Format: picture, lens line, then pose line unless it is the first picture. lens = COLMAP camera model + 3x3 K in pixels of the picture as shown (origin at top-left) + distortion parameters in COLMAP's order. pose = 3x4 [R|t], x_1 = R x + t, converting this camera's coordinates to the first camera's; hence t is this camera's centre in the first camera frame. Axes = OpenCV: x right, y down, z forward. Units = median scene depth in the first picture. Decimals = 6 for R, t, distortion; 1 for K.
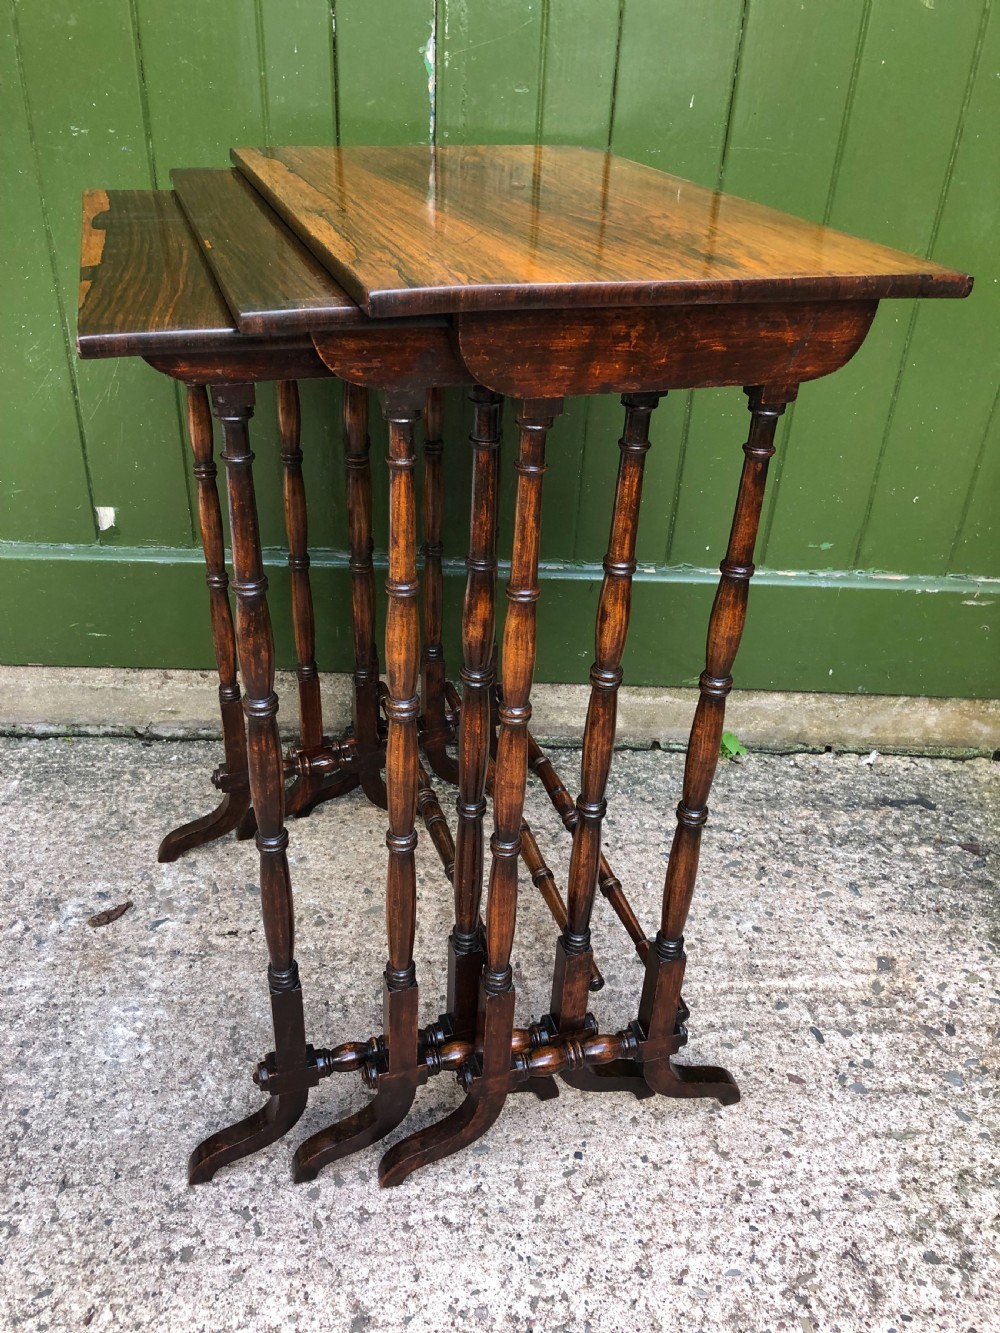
lens RADIAL K [[1100.3, 0, 493.0], [0, 1100.3, 682.5], [0, 0, 1]] dist [-0.005200, 0.031111]
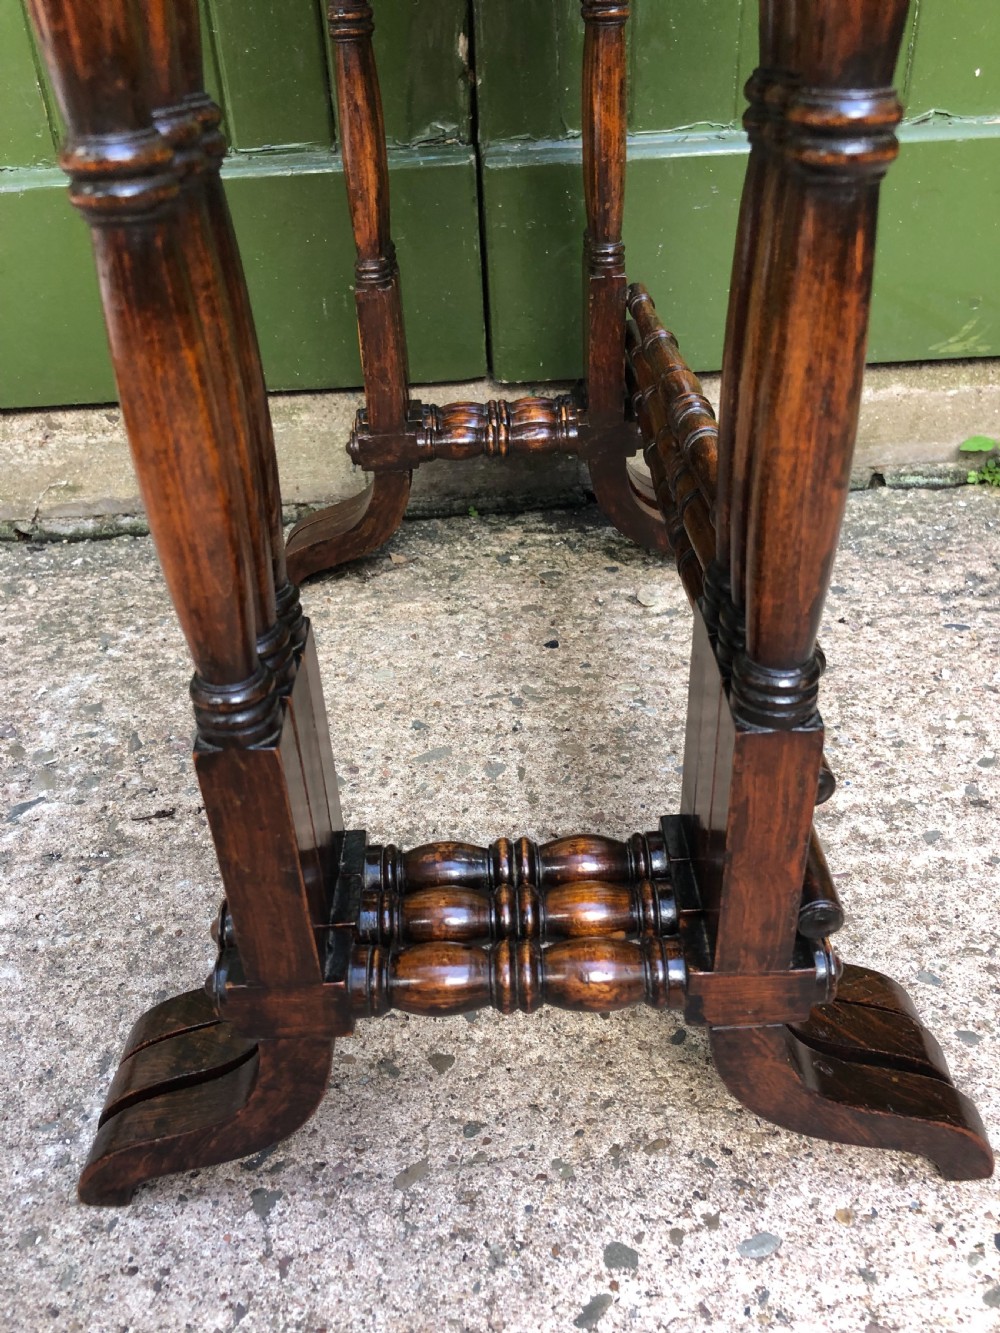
lens RADIAL K [[1100.3, 0, 489.0], [0, 1100.3, 683.1], [0, 0, 1]] dist [-0.005200, 0.031111]
pose [[0.995904, -0.084297, -0.032690, -0.068060], [0.085379, 0.995794, 0.033227, 0.171616], [0.029751, -0.035882, 0.998913, 0.521905]]
